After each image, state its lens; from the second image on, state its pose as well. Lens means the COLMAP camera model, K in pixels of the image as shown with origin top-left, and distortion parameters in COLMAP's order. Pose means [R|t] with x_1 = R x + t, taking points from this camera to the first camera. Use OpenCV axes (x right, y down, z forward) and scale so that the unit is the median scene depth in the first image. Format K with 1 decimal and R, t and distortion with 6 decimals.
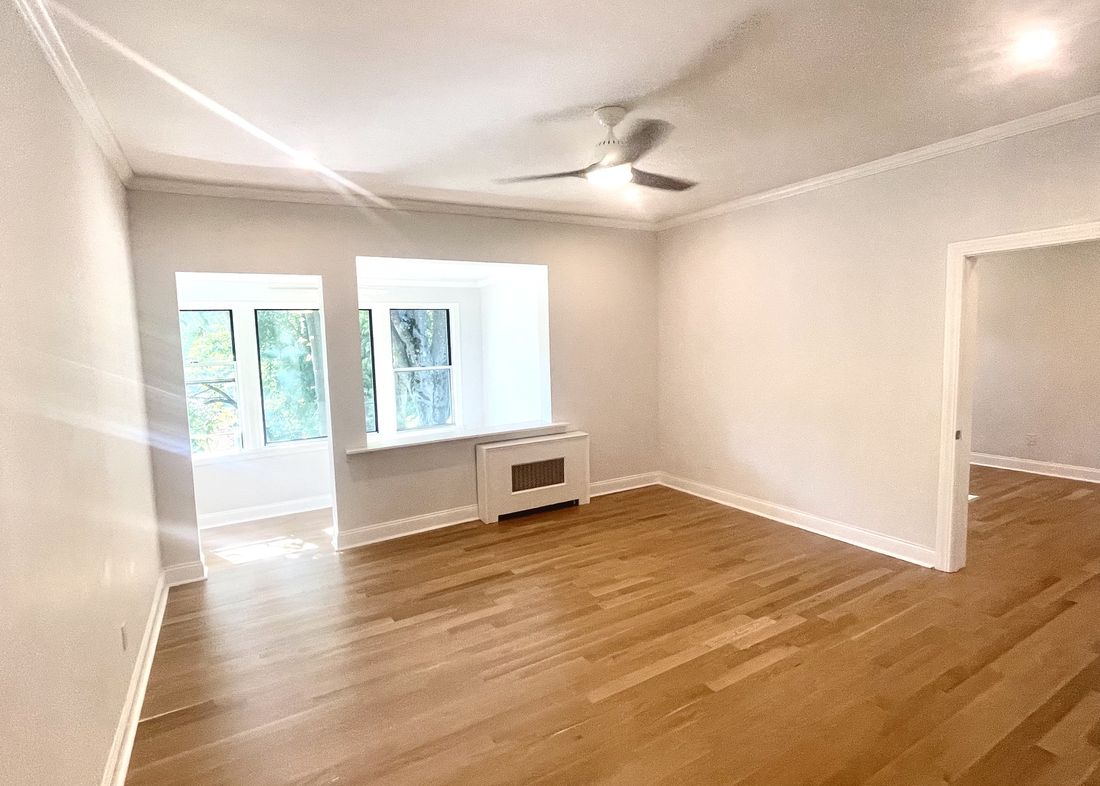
lens RADIAL K [[555.0, 0, 550.0], [0, 555.0, 394.9], [0, 0, 1]] dist [0.000306, 0.000845]
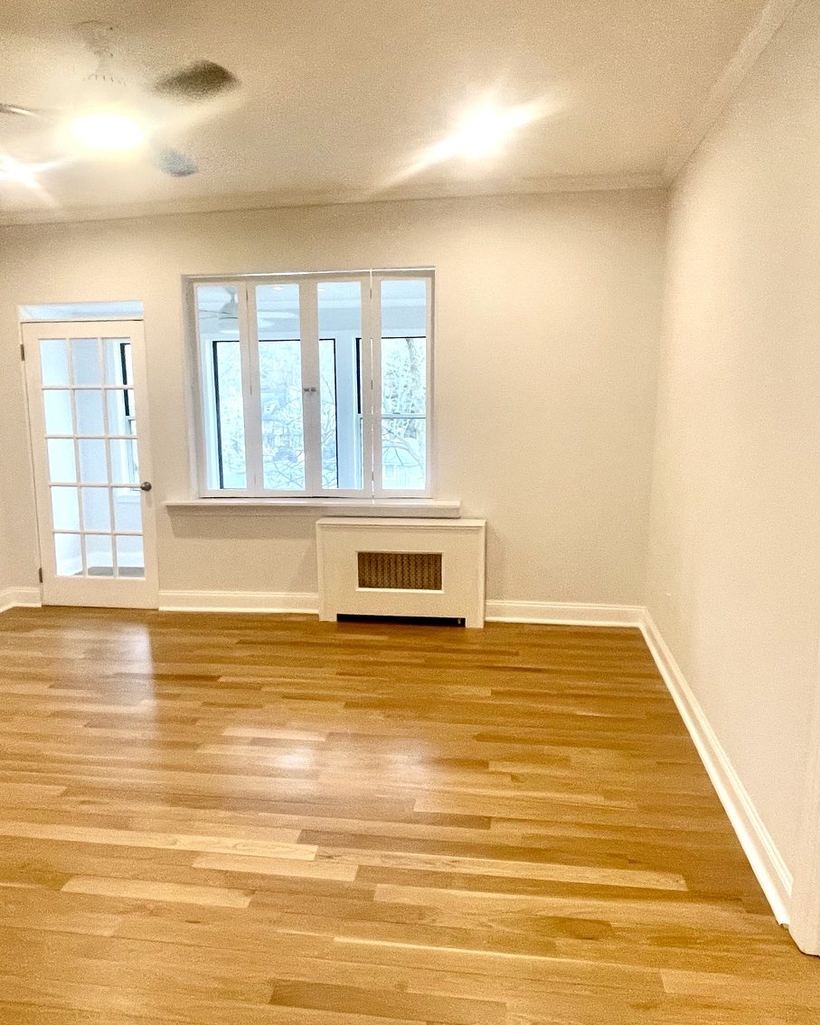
lens RADIAL K [[732.6, 0, 417.8], [0, 732.6, 503.5], [0, 0, 1]] dist [-0.004995, -0.000119]
pose [[0.779538, 0.119477, -0.614854, 0.628109], [-0.078503, 0.992535, 0.093339, -0.034276], [0.621416, -0.024493, 0.783098, 0.316036]]
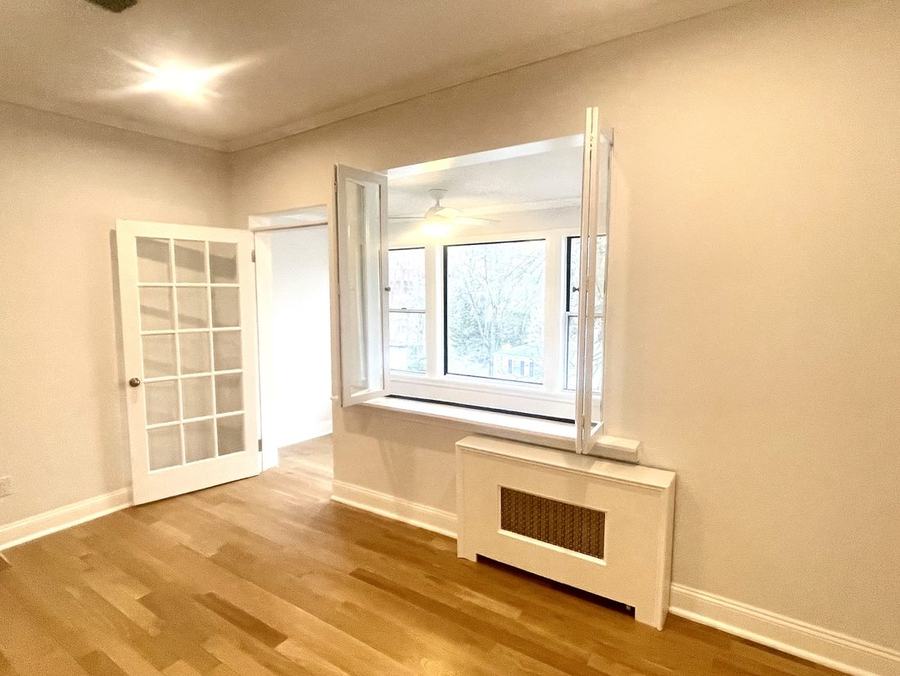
lens RADIAL K [[476.4, 0, 451.5], [0, 476.4, 341.6], [0, 0, 1]] dist [-0.002832, -0.000205]
pose [[0.429211, 0.129095, -0.893931, 0.379159], [-0.101589, 0.990352, 0.094243, -0.076549], [0.897473, 0.050364, 0.438185, 0.773990]]
